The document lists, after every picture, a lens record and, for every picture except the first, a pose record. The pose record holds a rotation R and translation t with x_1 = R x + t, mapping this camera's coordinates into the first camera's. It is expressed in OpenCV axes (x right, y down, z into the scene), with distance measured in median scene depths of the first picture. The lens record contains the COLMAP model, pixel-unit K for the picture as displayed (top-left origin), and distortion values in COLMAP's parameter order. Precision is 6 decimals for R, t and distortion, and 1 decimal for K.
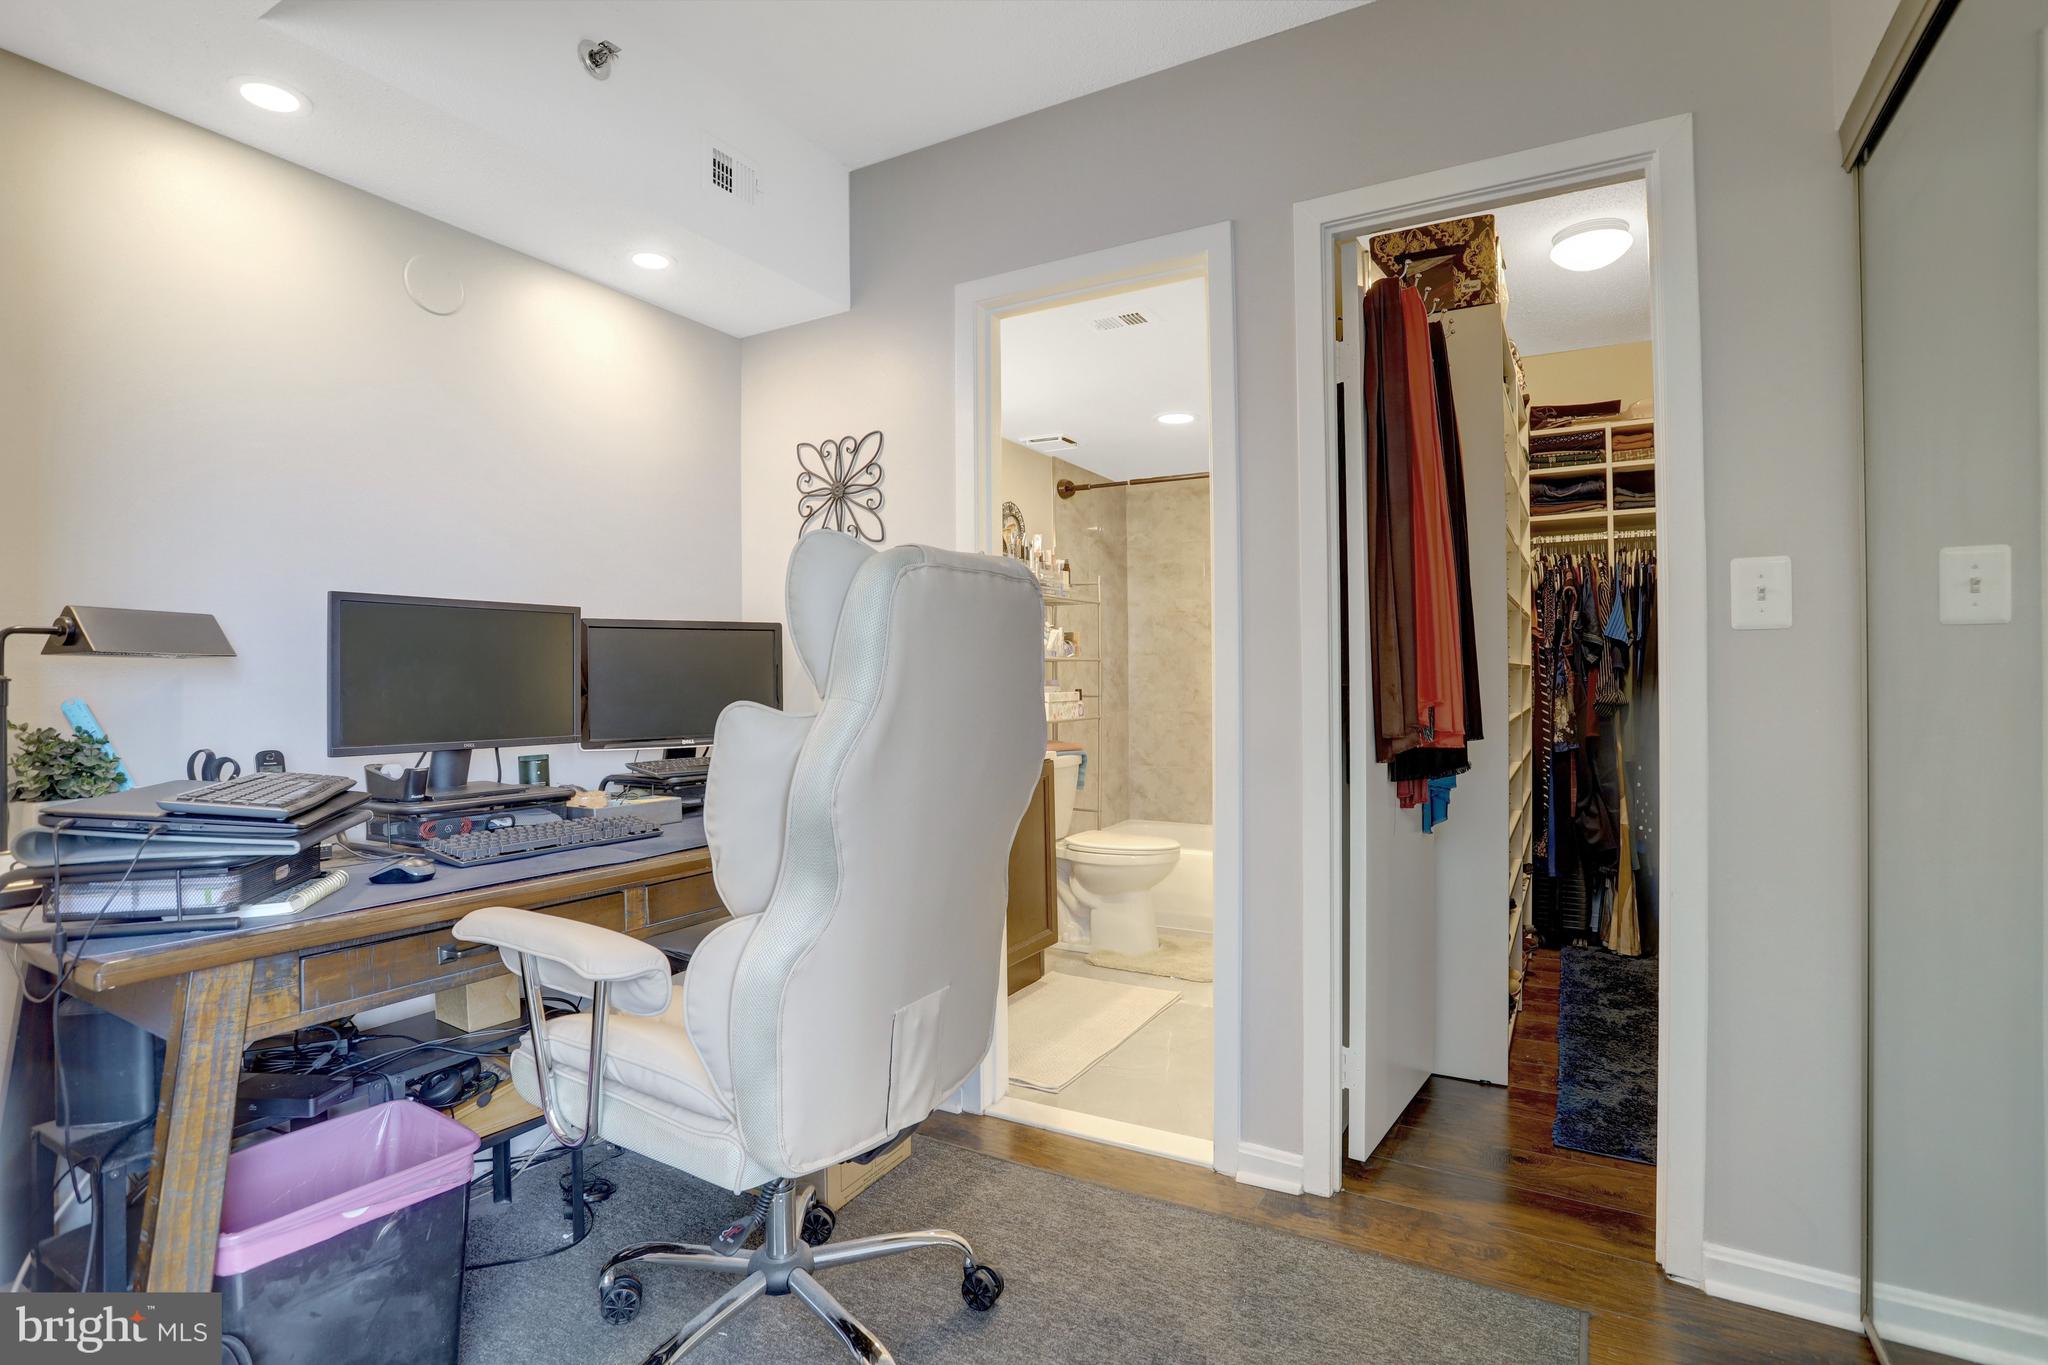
lens RADIAL K [[1032.5, 0, 1028.5], [0, 1032.5, 694.8], [0, 0, 1]] dist [-0.065857, 0.034186]
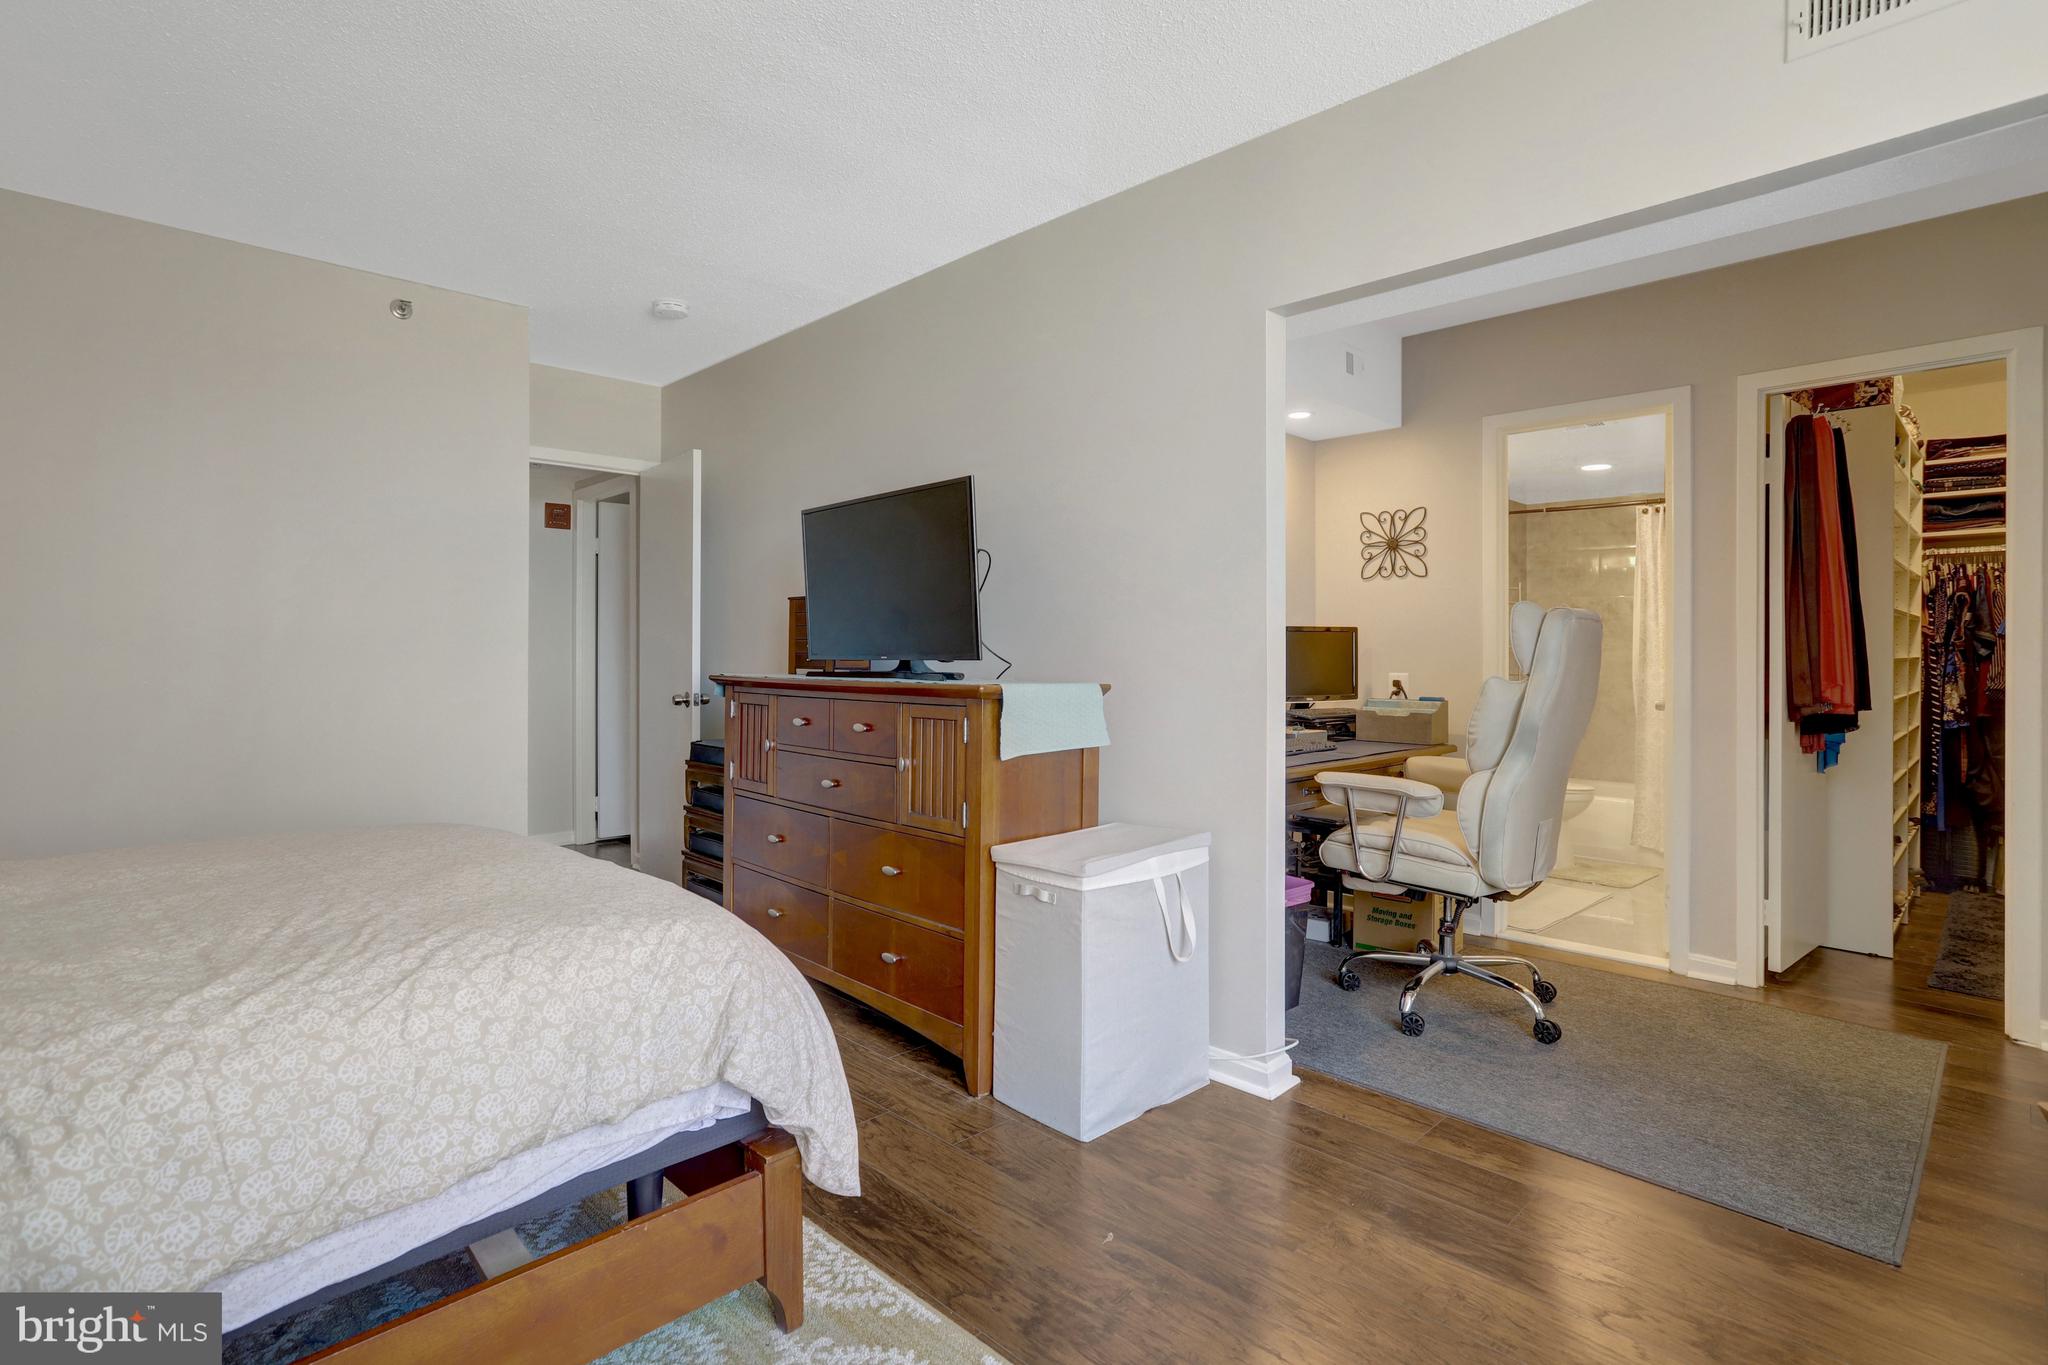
lens RADIAL K [[1006.0, 0, 1024.9], [0, 1006.0, 662.5], [0, 0, 1]] dist [-0.038683, 0.029595]
pose [[0.959111, 0.015617, -0.282599, -0.234765], [-0.017269, 0.999845, -0.003357, 0.000548], [0.282503, 0.008100, 0.959232, -0.524810]]
